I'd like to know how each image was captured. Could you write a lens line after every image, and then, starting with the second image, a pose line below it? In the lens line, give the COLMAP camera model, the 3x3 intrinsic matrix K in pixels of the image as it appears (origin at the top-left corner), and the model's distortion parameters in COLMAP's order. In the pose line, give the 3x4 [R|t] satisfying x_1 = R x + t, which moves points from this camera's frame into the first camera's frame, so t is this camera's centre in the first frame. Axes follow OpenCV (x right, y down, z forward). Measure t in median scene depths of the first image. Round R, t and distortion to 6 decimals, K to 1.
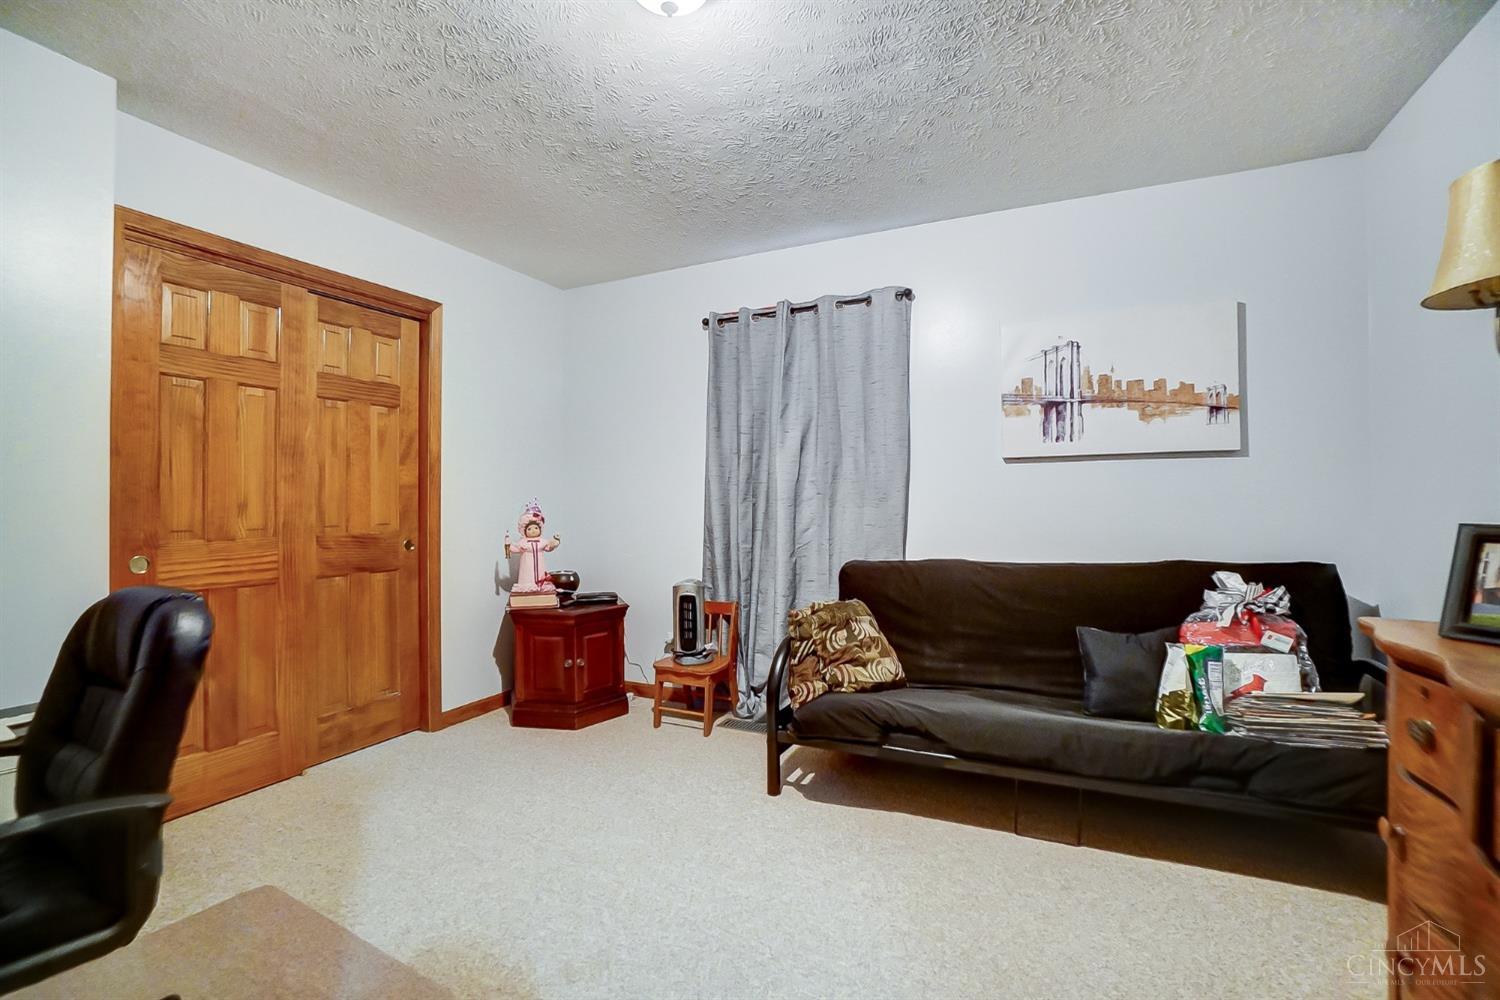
lens RADIAL K [[669.1, 0, 746.3], [0, 669.1, 499.2], [0, 0, 1]] dist [-0.036138, 0.000339]
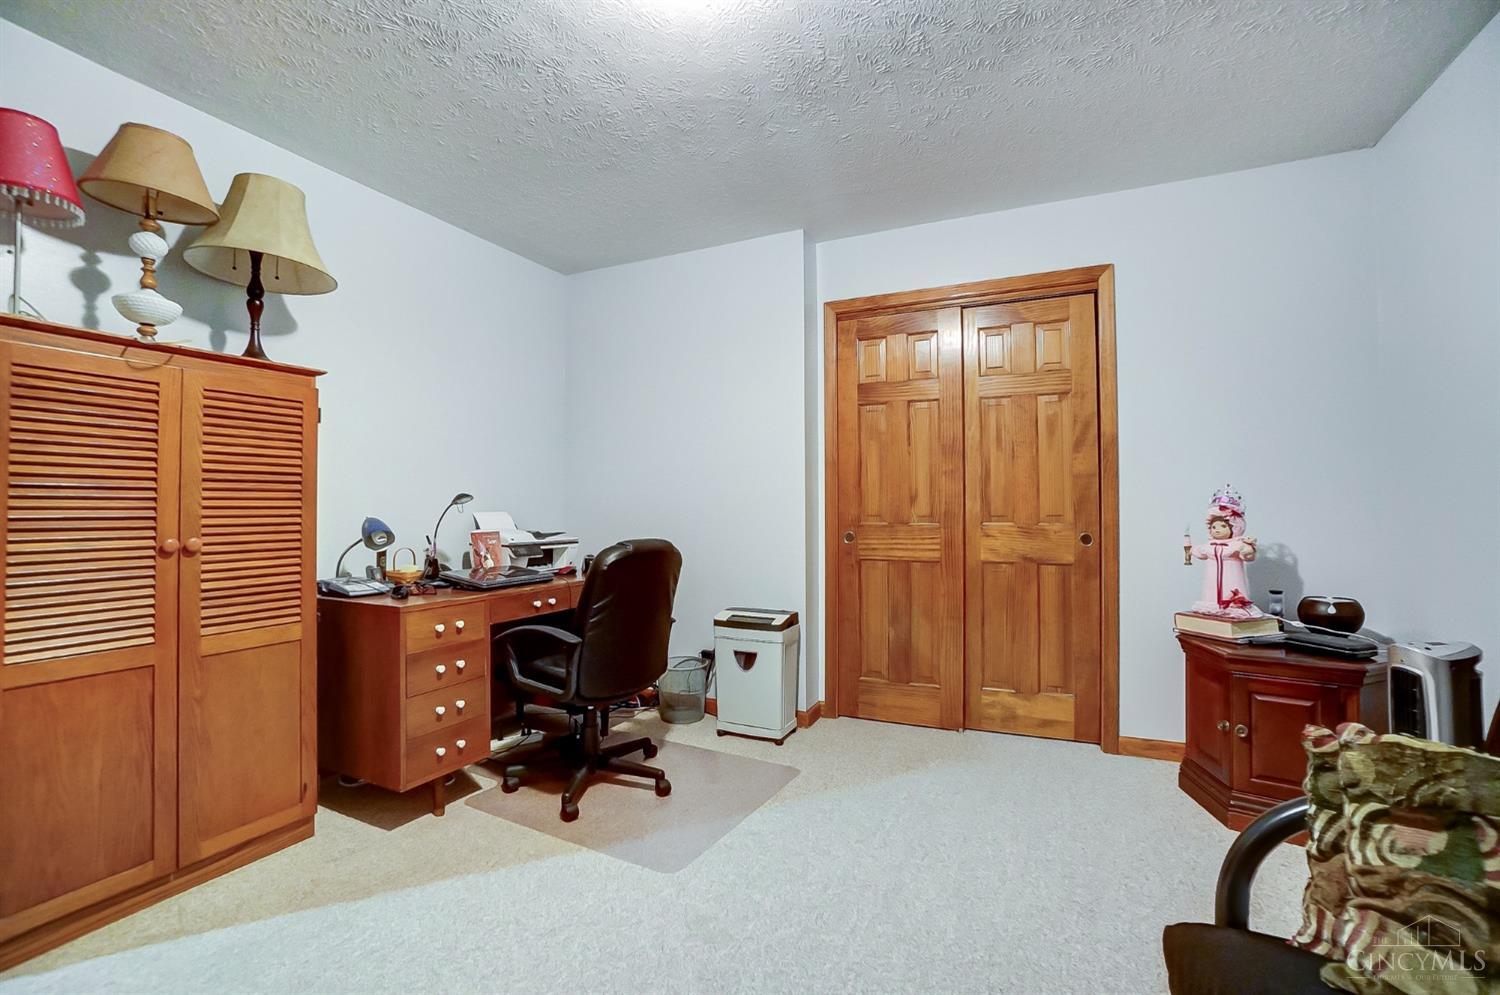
lens RADIAL K [[669.1, 0, 746.3], [0, 669.1, 496.7], [0, 0, 1]] dist [-0.036138, 0.000339]
pose [[0.010849, -0.009869, -0.999892, 0.409621], [0.010850, 0.999894, -0.009751, 0.014398], [0.999882, -0.010743, 0.010955, 0.523790]]
